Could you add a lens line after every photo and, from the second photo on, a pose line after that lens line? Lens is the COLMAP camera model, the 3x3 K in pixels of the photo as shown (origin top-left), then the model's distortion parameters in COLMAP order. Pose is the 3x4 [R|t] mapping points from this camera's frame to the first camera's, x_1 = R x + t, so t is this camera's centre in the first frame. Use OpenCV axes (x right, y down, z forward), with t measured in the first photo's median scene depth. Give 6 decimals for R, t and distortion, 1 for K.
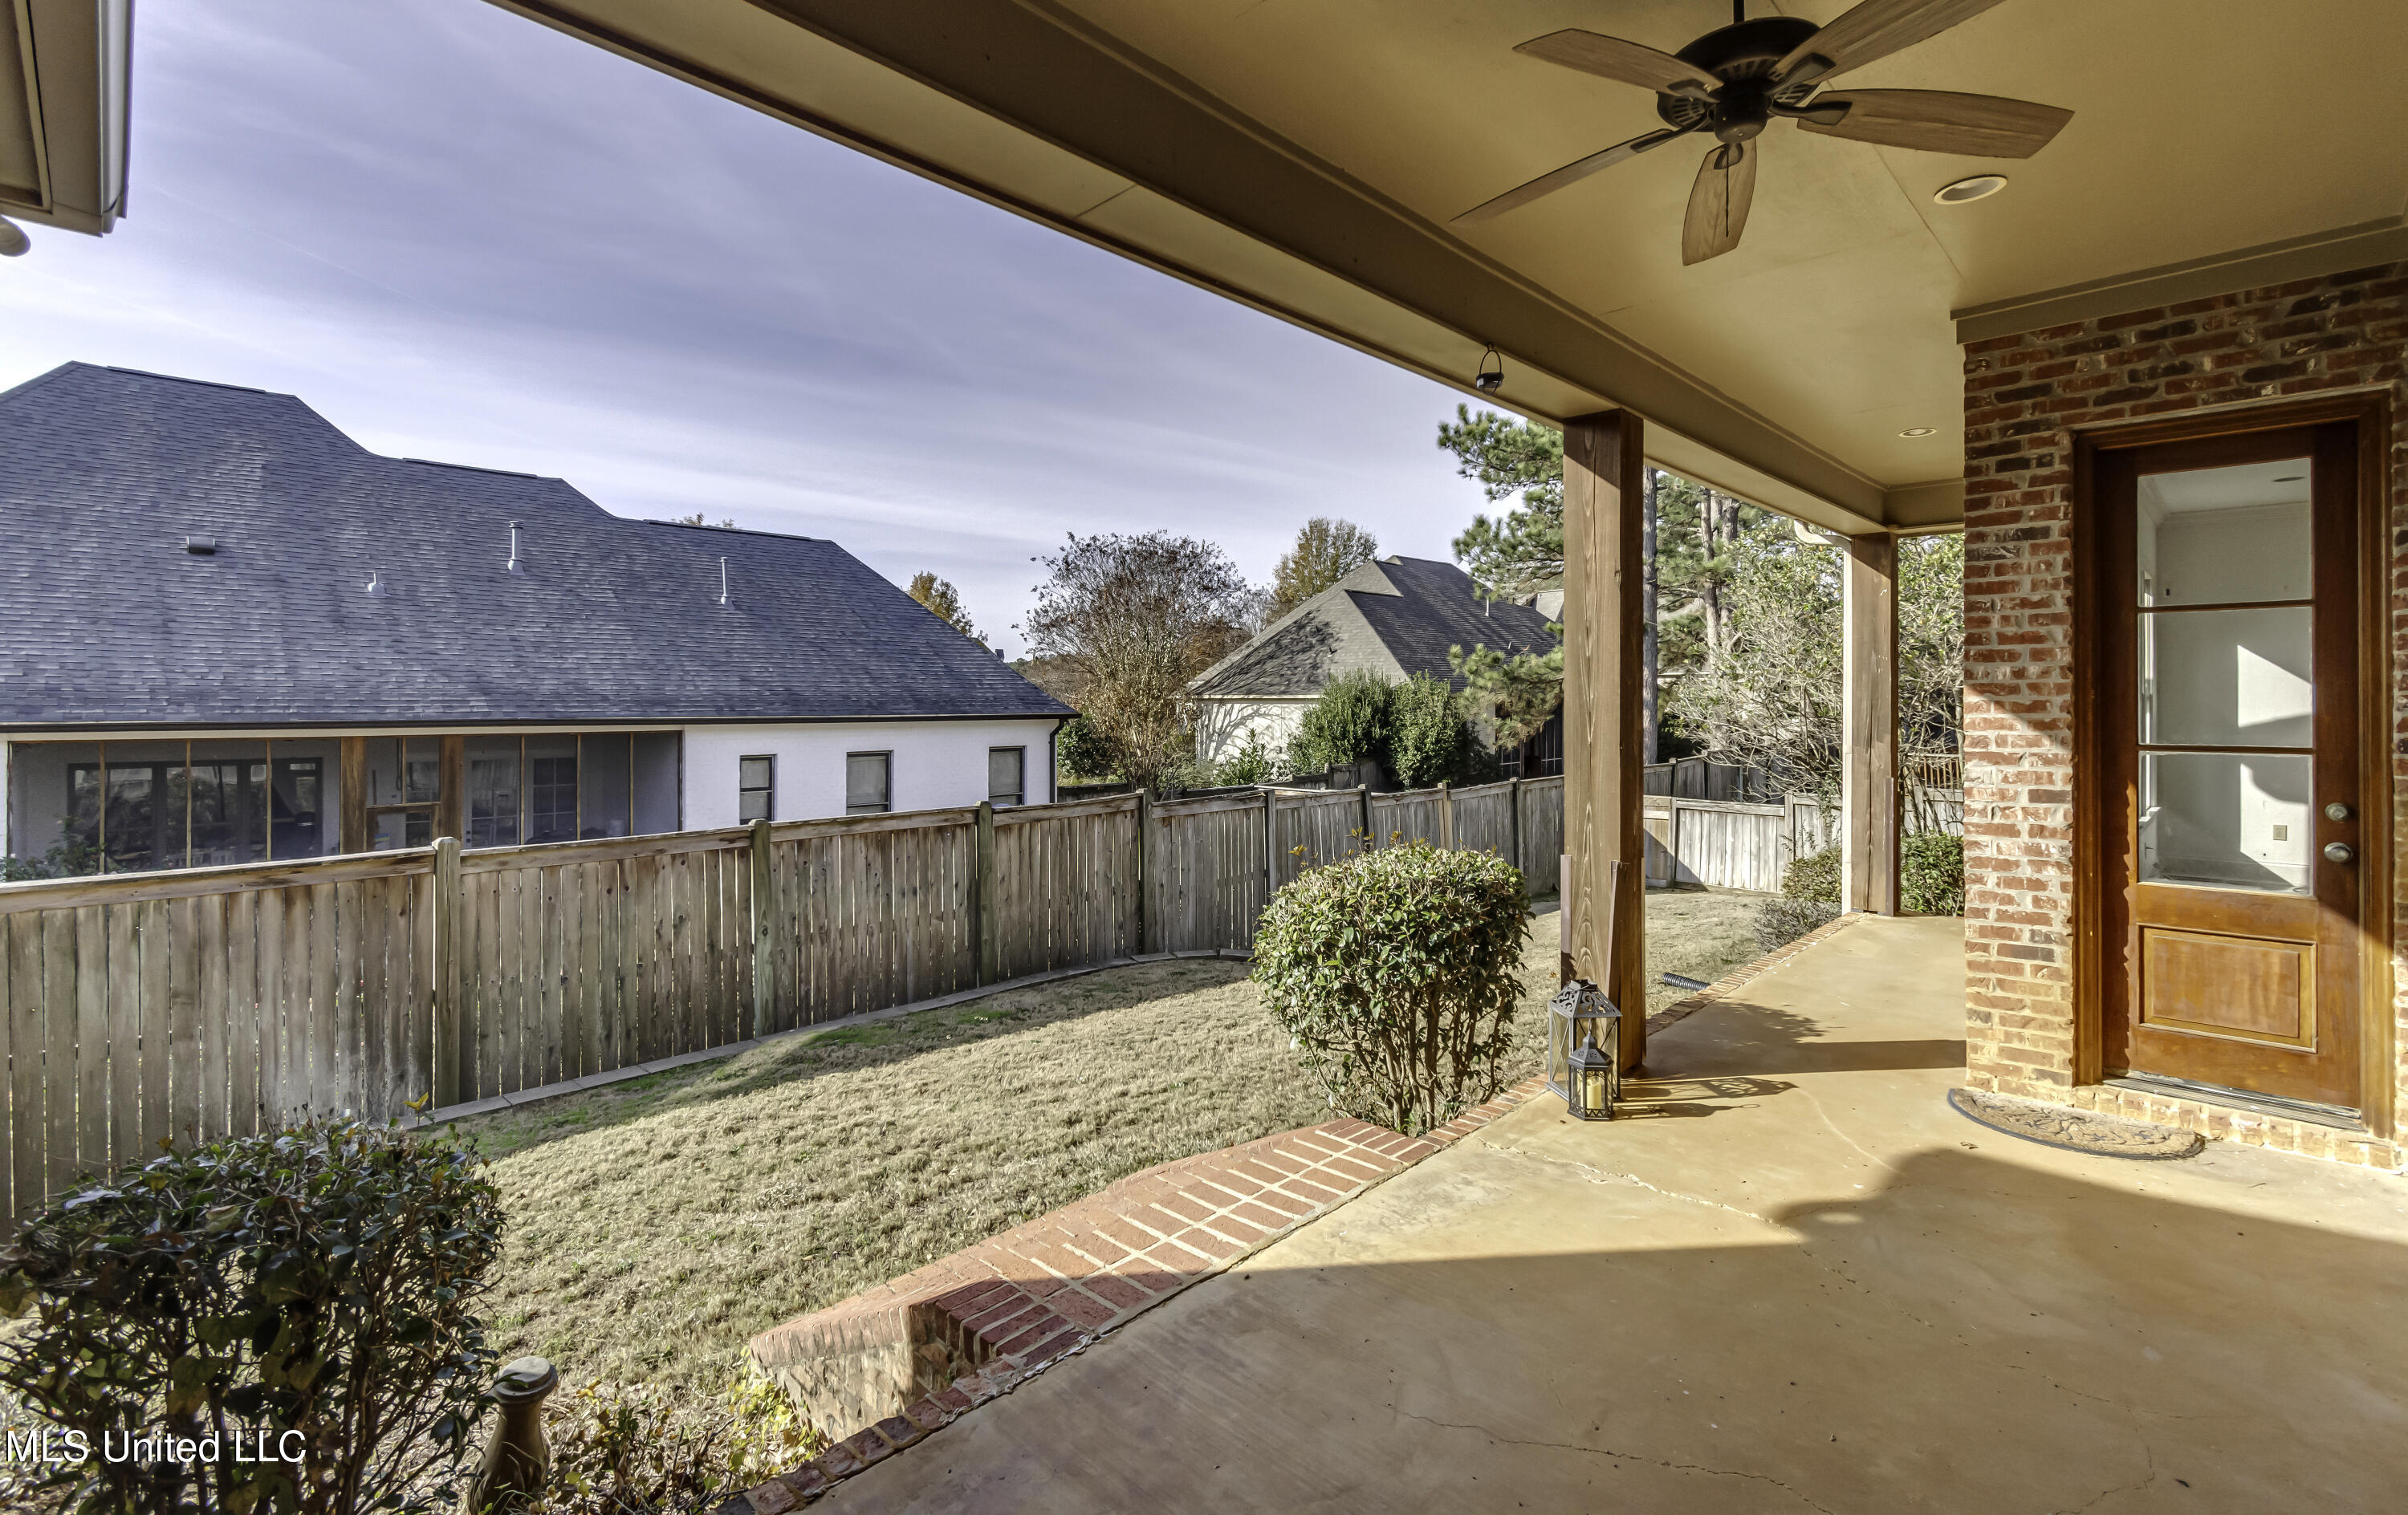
lens RADIAL K [[1071.9, 0, 1224.3], [0, 1071.9, 708.6], [0, 0, 1]] dist [0.000687, 0.000135]
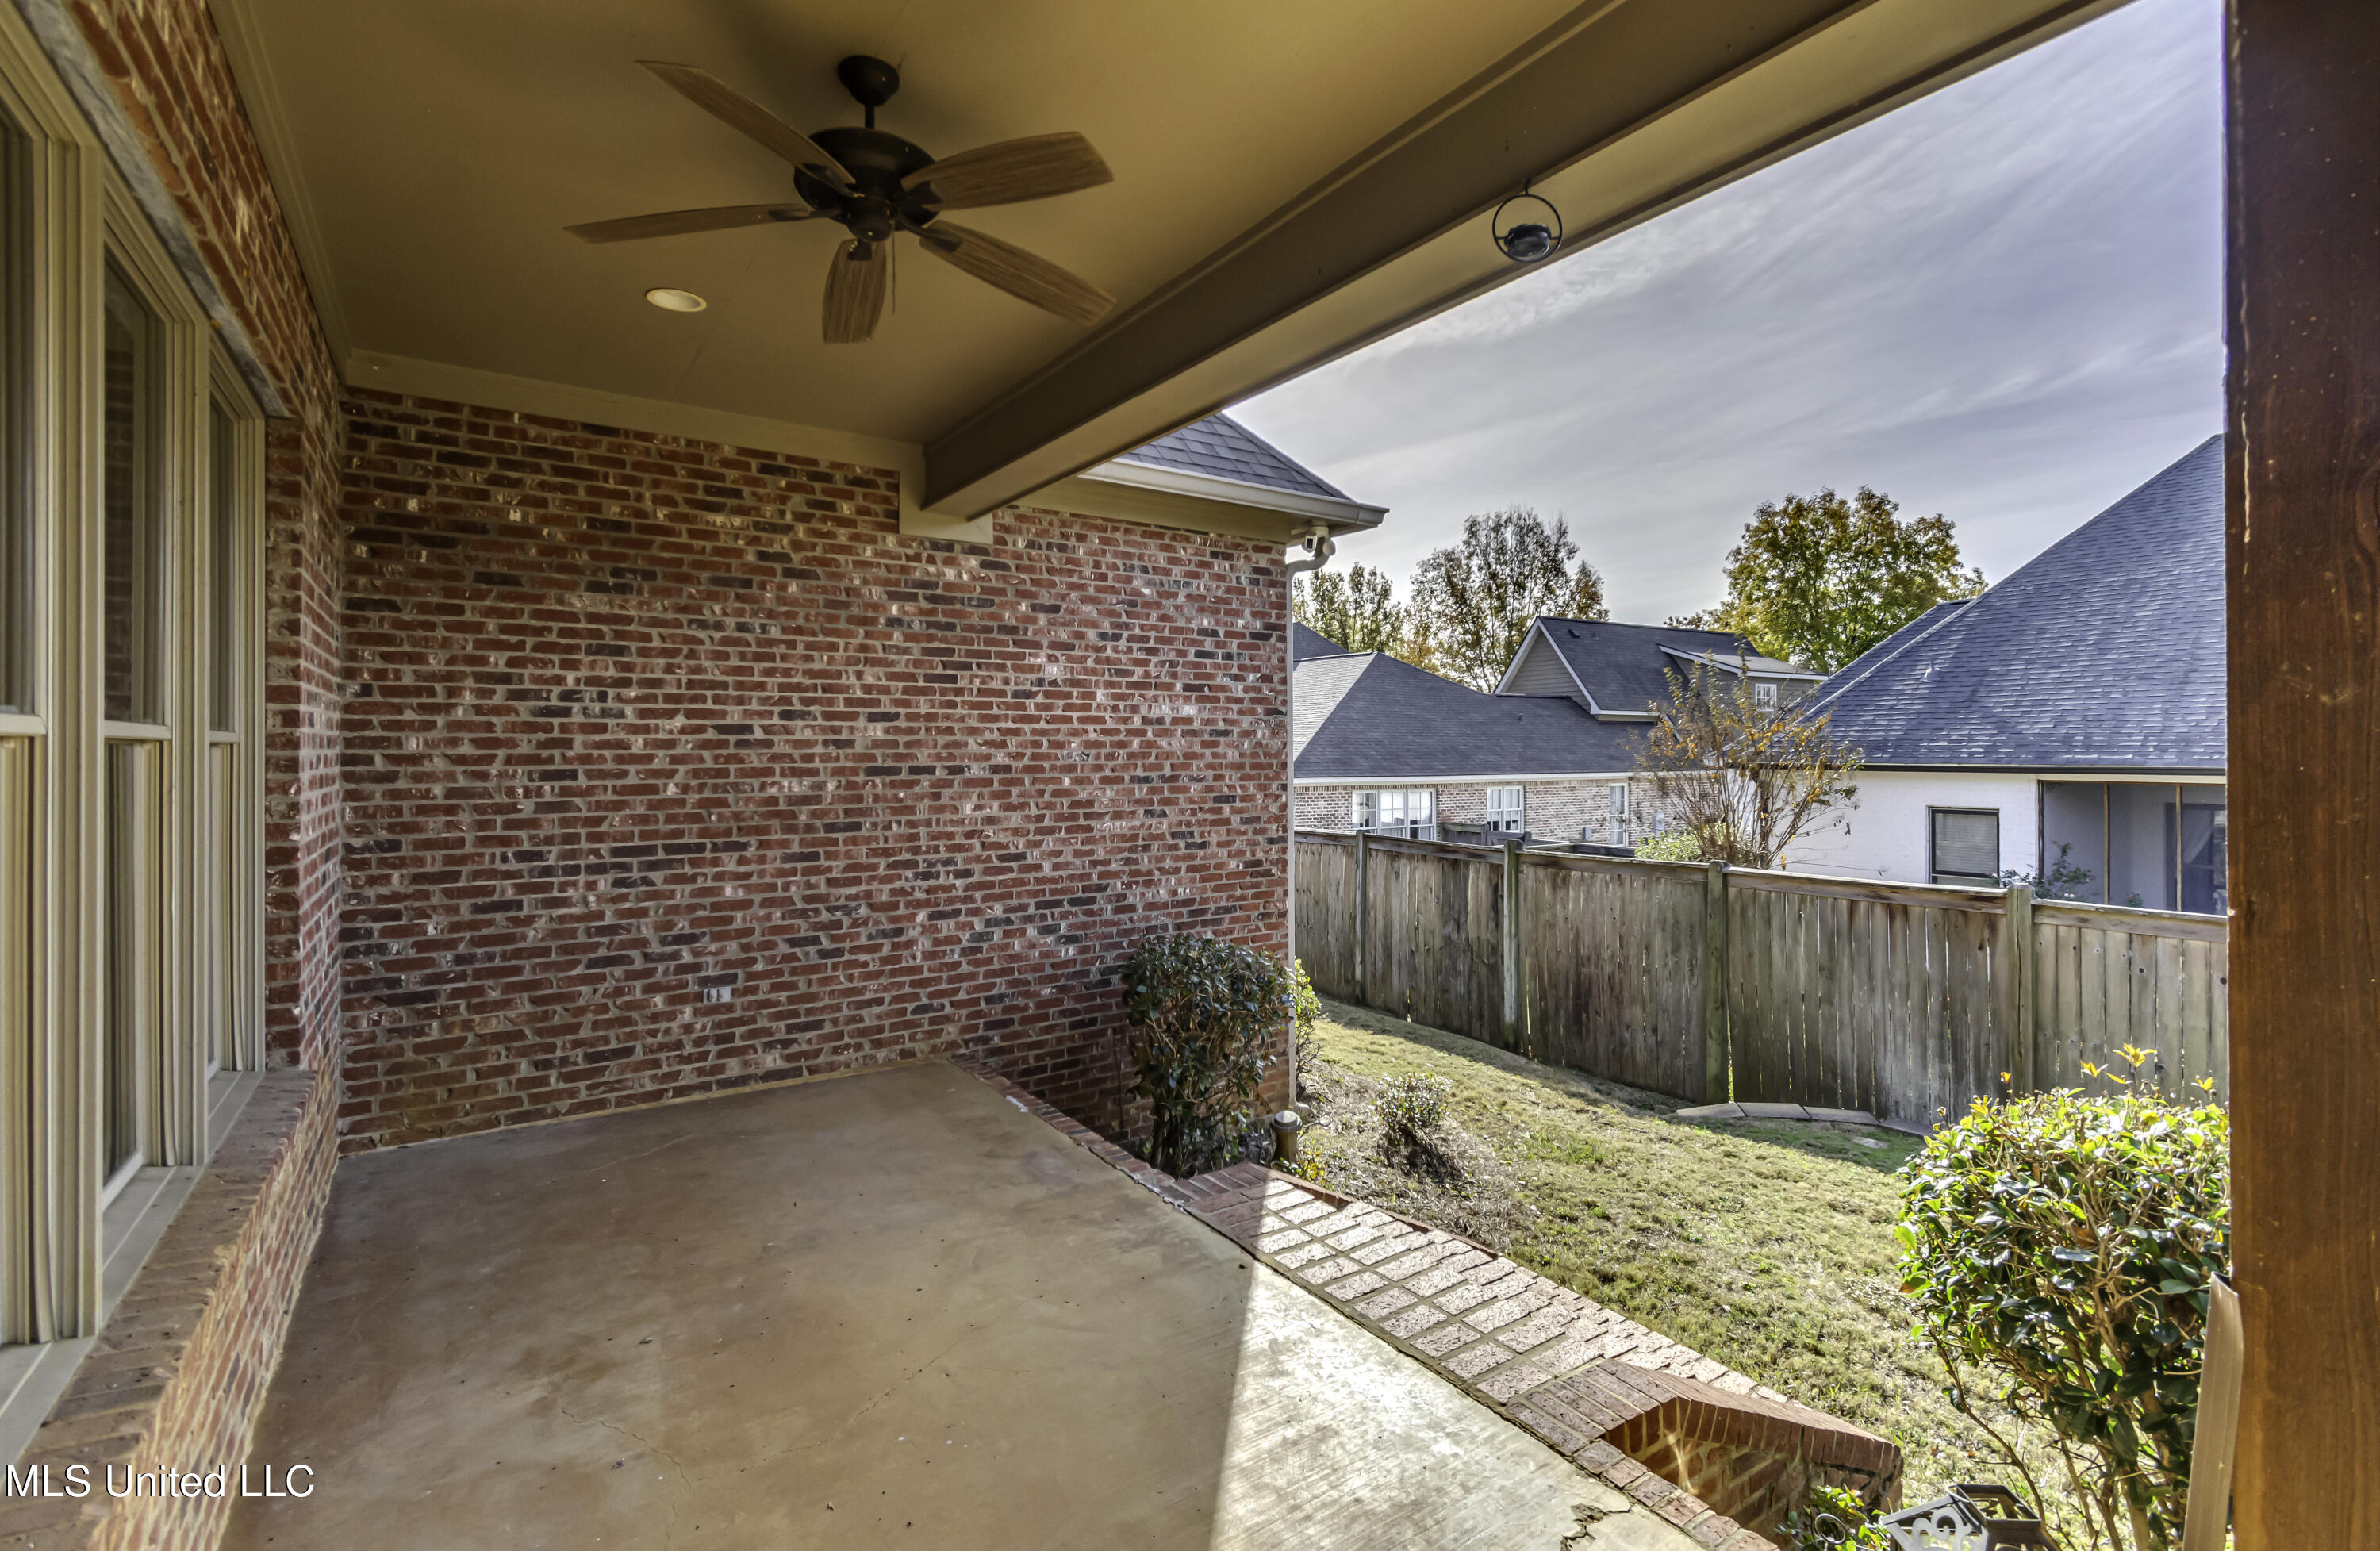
lens RADIAL K [[1056.2, 0, 1190.5], [0, 1056.2, 754.3], [0, 0, 1]] dist [0.001972, 0.000187]
pose [[-0.204565, 0.003534, -0.978847, 0.435900], [-0.002114, 0.999990, 0.004052, -0.004050], [0.978851, 0.002898, -0.204555, 0.458108]]
